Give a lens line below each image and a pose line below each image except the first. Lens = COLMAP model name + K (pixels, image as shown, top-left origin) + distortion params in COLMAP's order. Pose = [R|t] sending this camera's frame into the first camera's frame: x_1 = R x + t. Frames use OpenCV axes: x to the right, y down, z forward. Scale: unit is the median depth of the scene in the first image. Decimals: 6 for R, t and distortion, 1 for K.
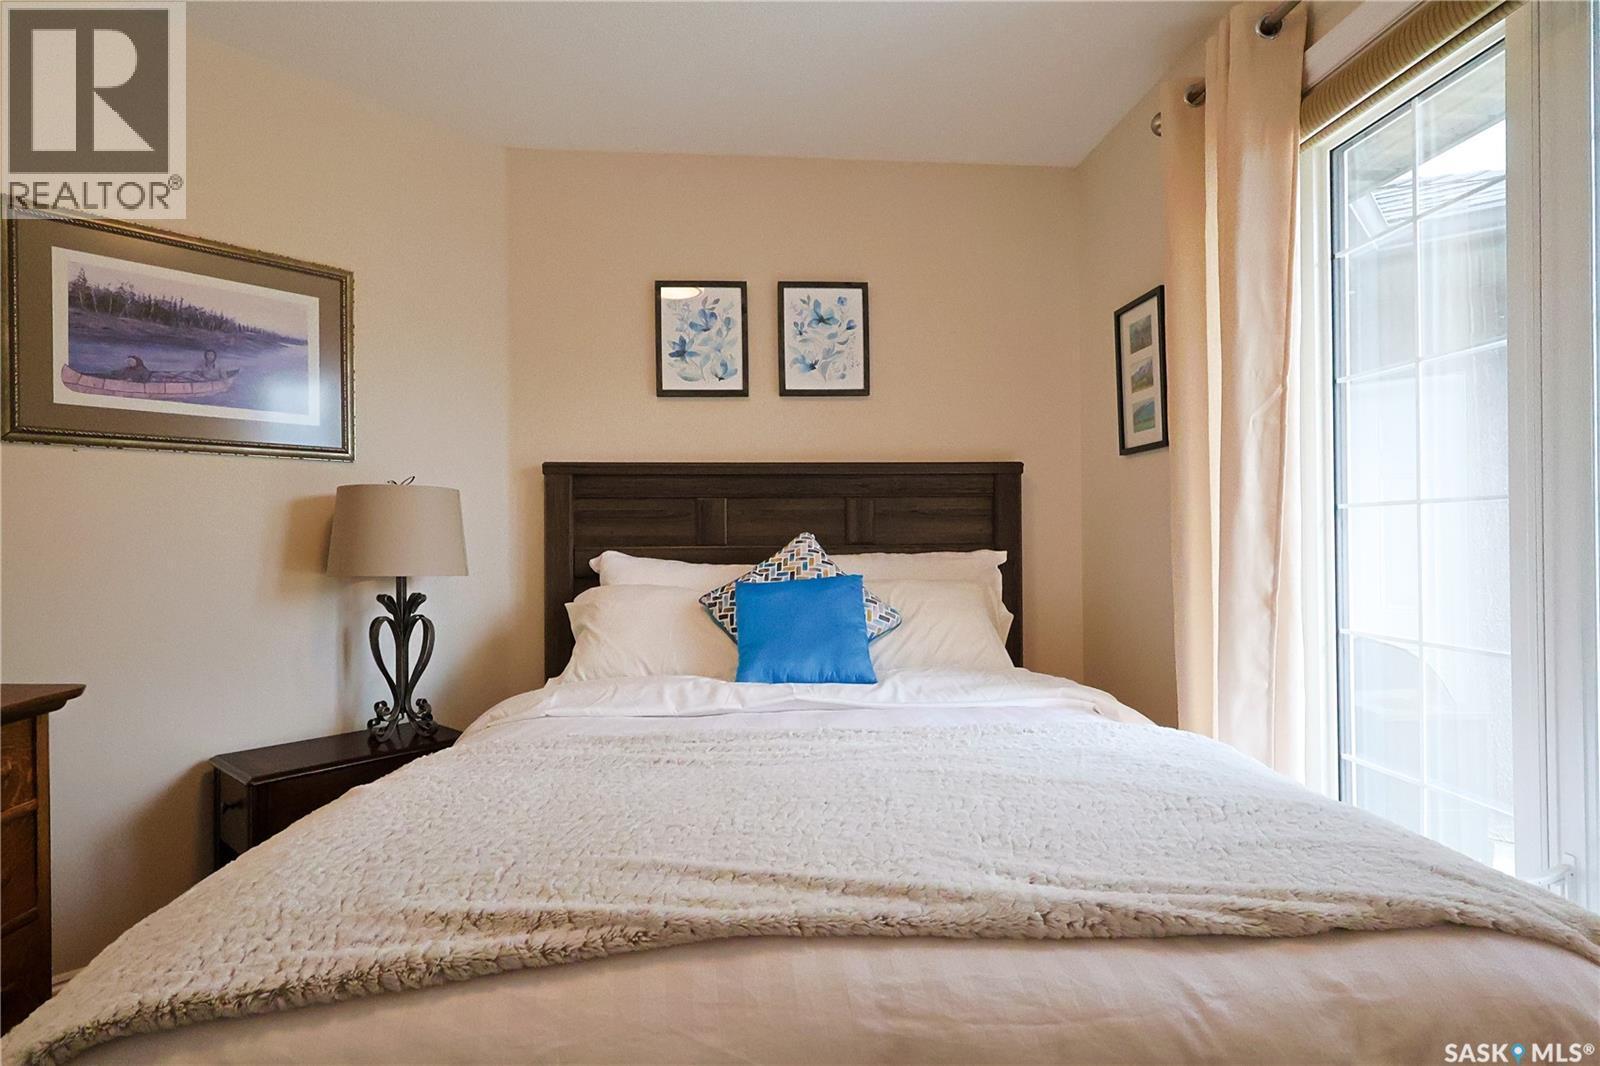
lens RADIAL K [[830.1, 0, 797.4], [0, 830.1, 539.2], [0, 0, 1]] dist [0.003126, -0.000314]
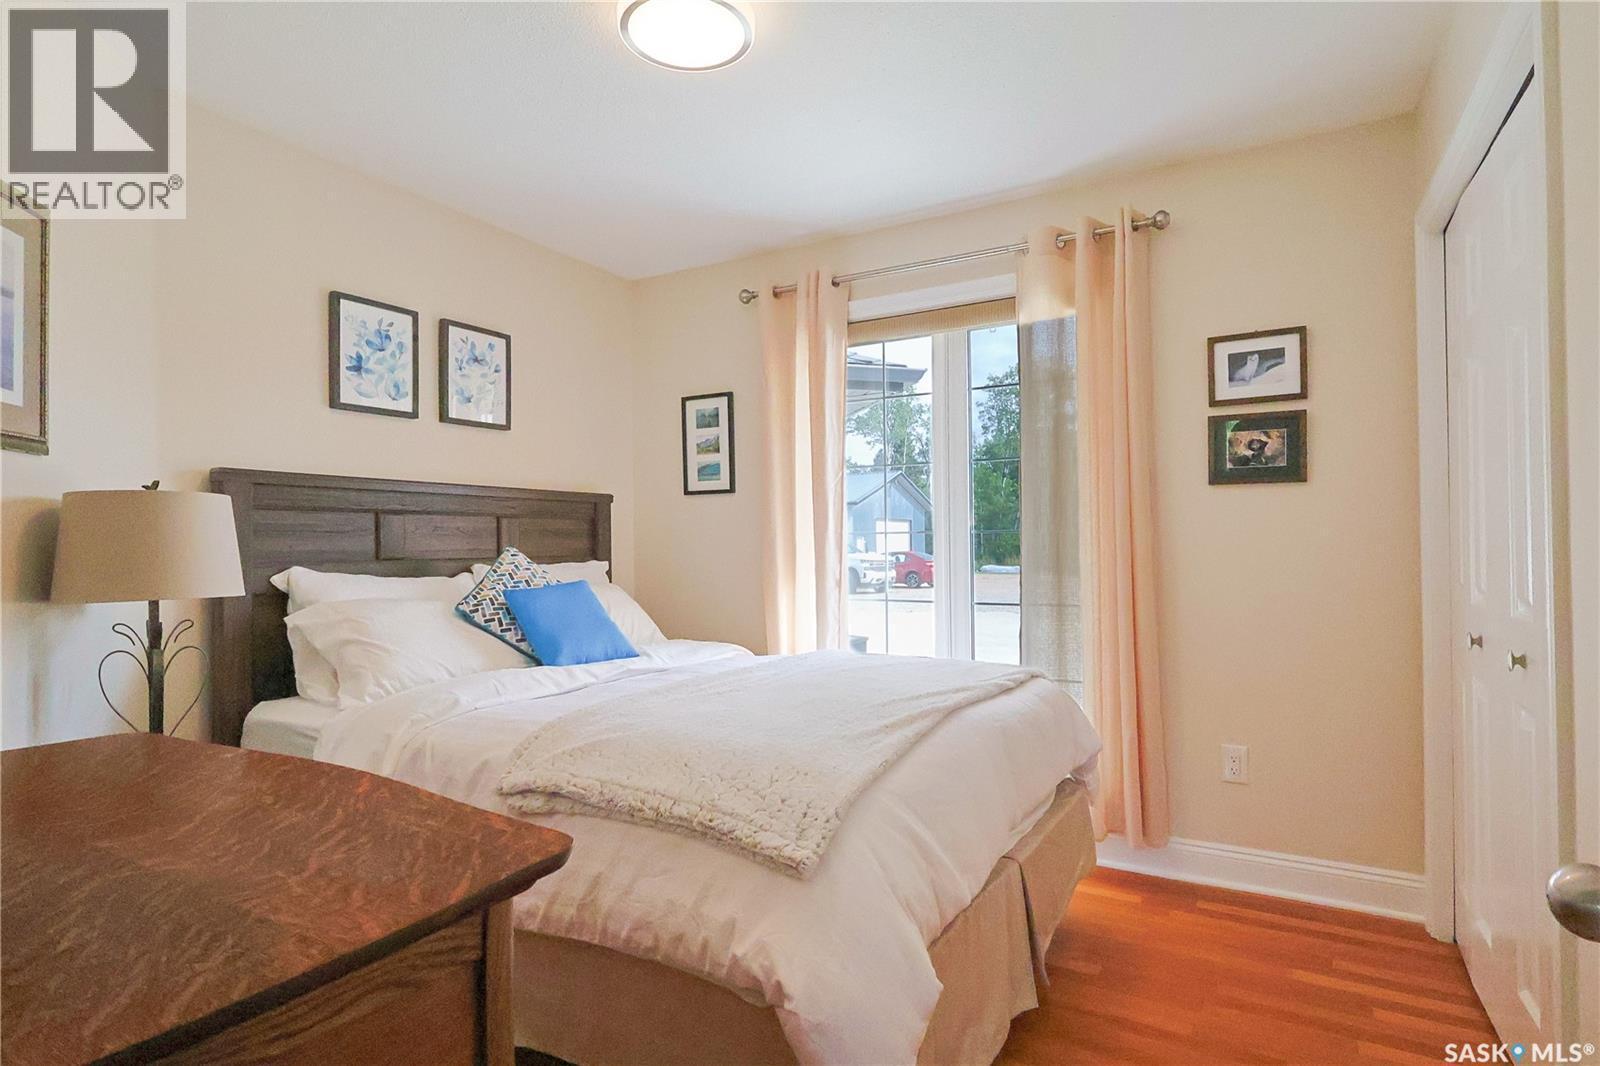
lens RADIAL K [[830.1, 0, 807.5], [0, 830.1, 532.3], [0, 0, 1]] dist [0.003126, -0.000314]
pose [[0.565637, 0.014532, 0.824526, -0.656495], [0.006122, 0.999743, -0.021821, -0.000770], [-0.824631, 0.017391, 0.565403, -0.012761]]
